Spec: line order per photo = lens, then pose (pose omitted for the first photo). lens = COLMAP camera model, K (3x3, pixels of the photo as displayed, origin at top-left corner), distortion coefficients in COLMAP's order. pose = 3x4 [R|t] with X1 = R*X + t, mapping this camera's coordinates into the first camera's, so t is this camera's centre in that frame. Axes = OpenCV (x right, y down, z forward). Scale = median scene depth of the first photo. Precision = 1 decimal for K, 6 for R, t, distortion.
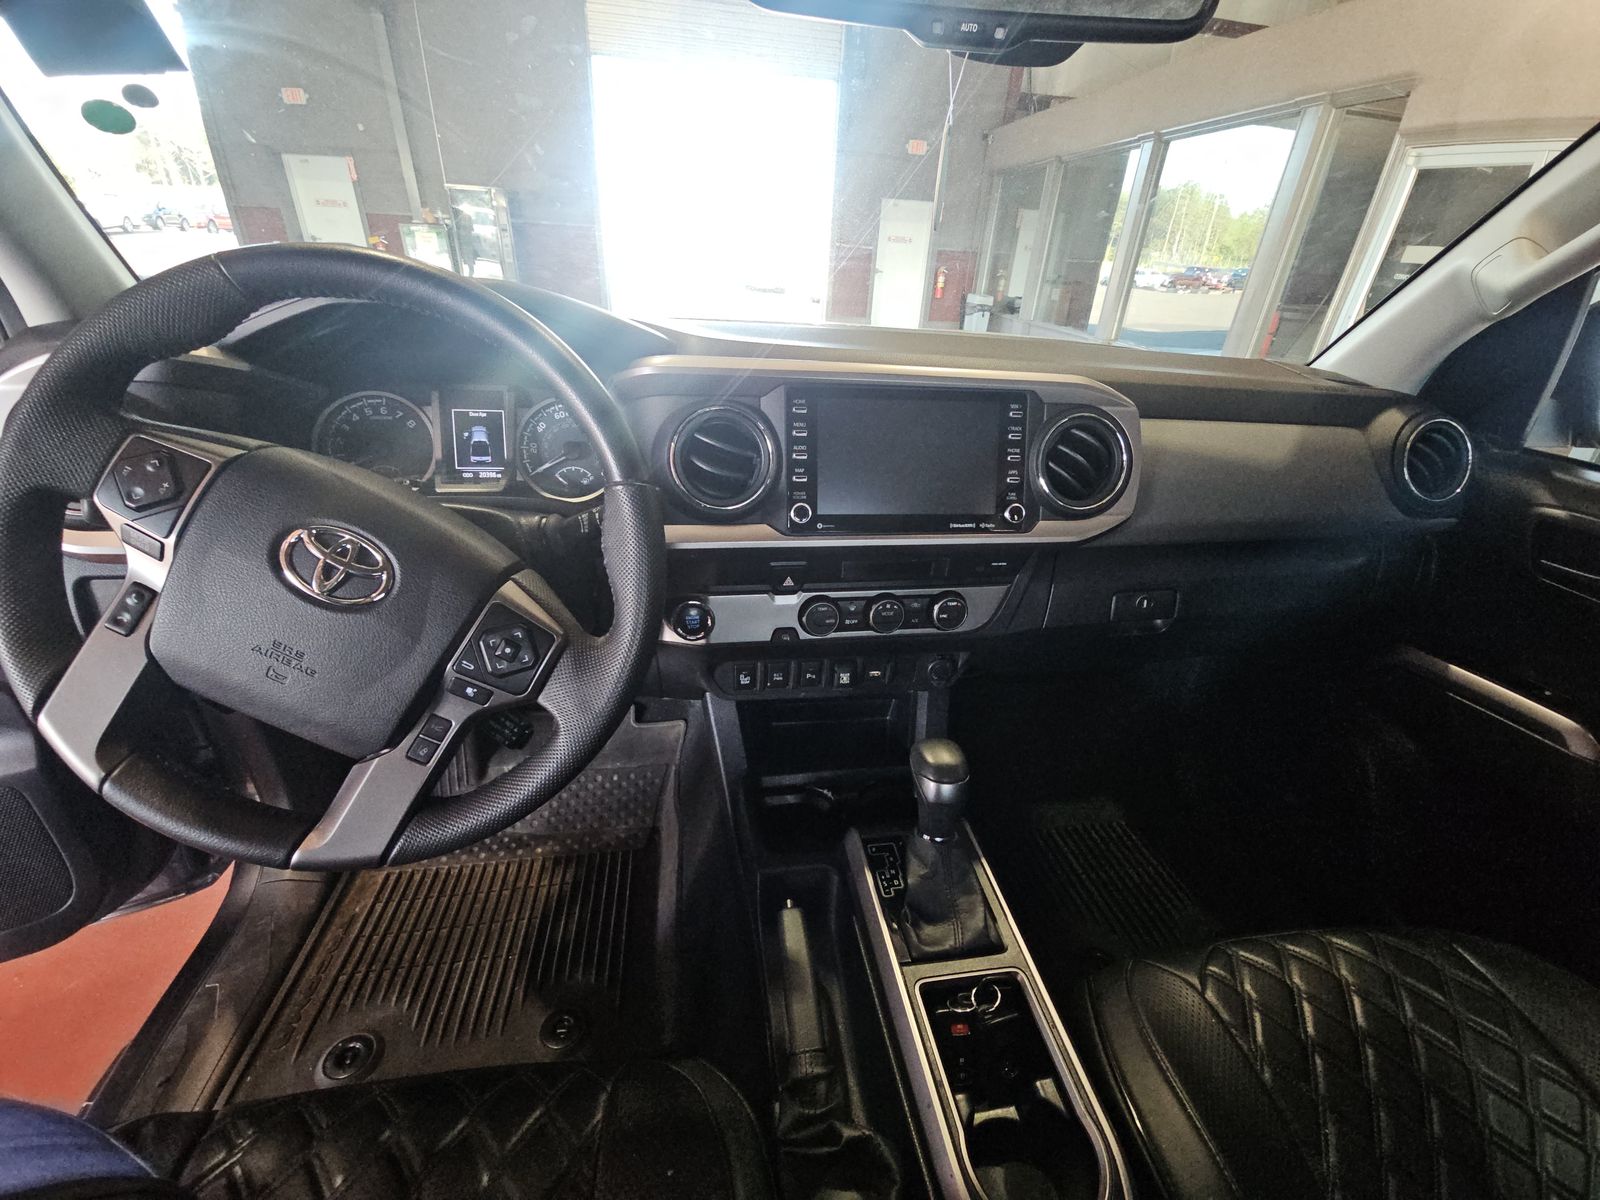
lens RADIAL K [[652.0, 0, 814.0], [0, 652.0, 599.5], [0, 0, 1]] dist [-0.010839, -0.000691]
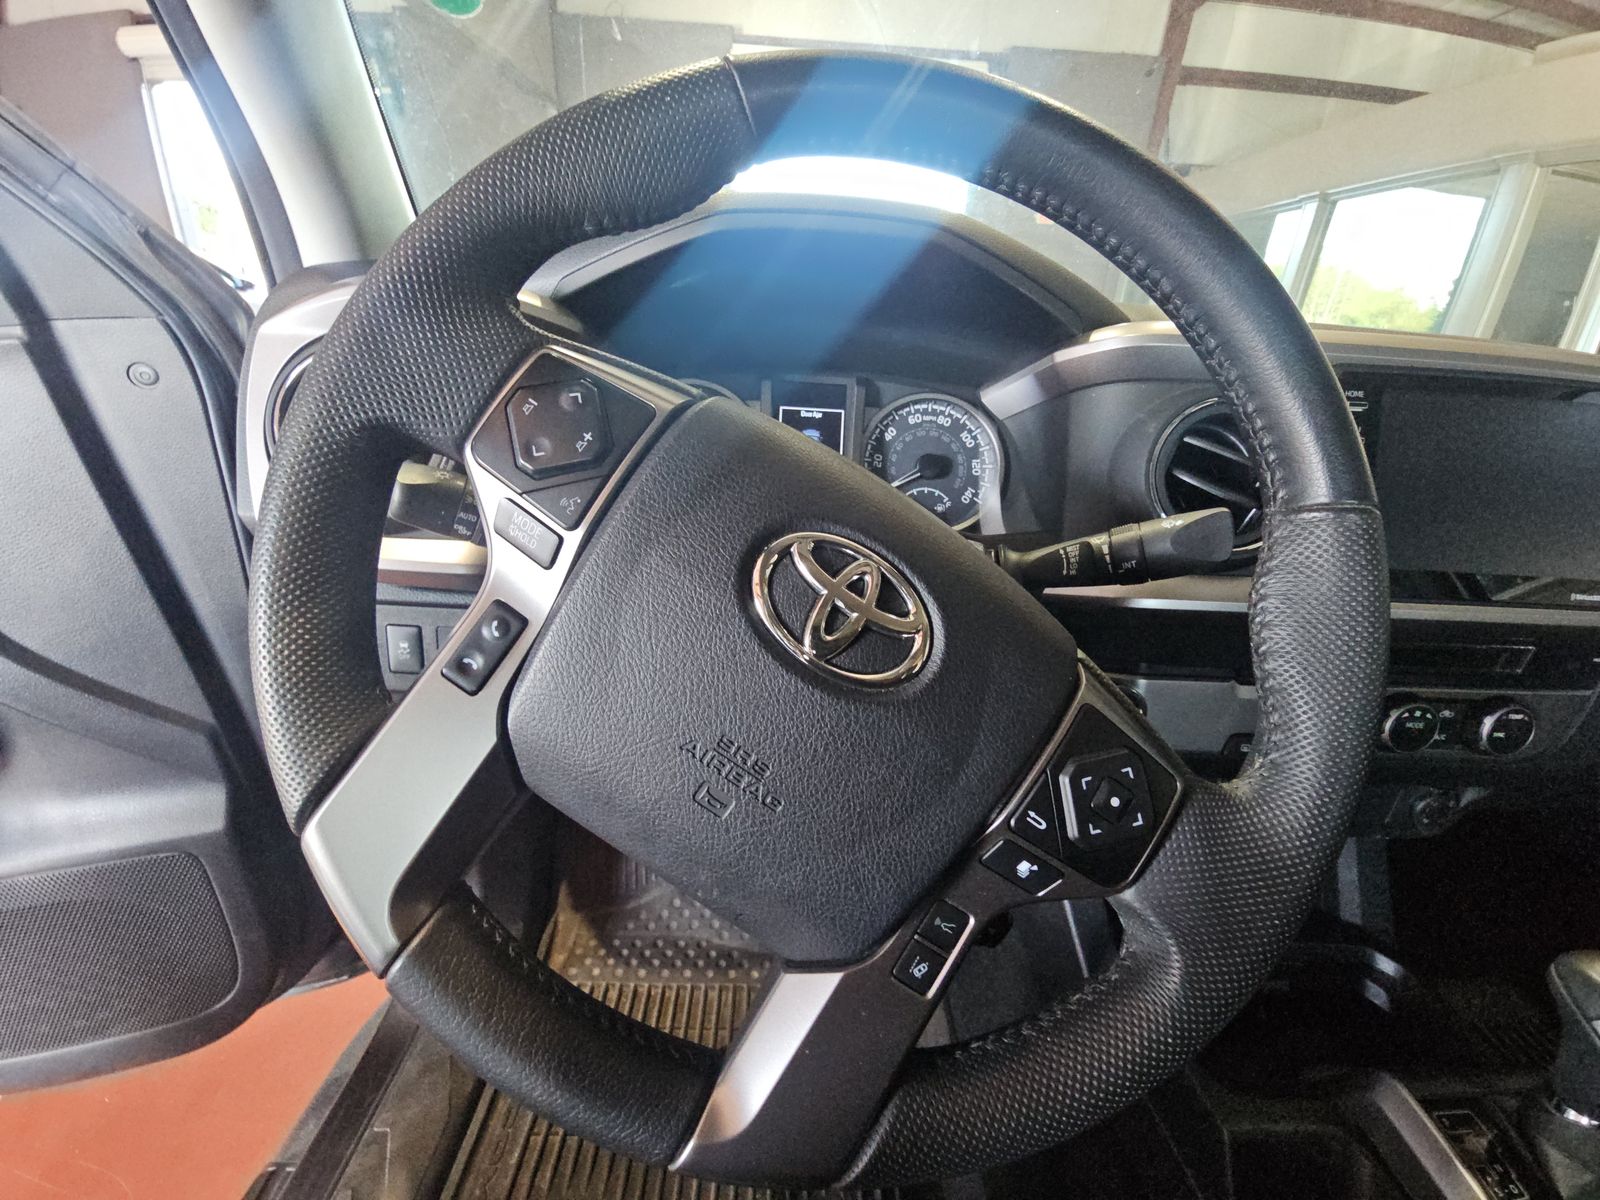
lens RADIAL K [[652.0, 0, 800.0], [0, 652.0, 593.4], [0, 0, 1]] dist [-0.010839, -0.000691]
pose [[0.986361, 0.056673, -0.154531, -0.397785], [-0.072020, 0.992812, -0.095590, -0.002880], [0.148003, 0.105416, 0.983353, 0.268867]]
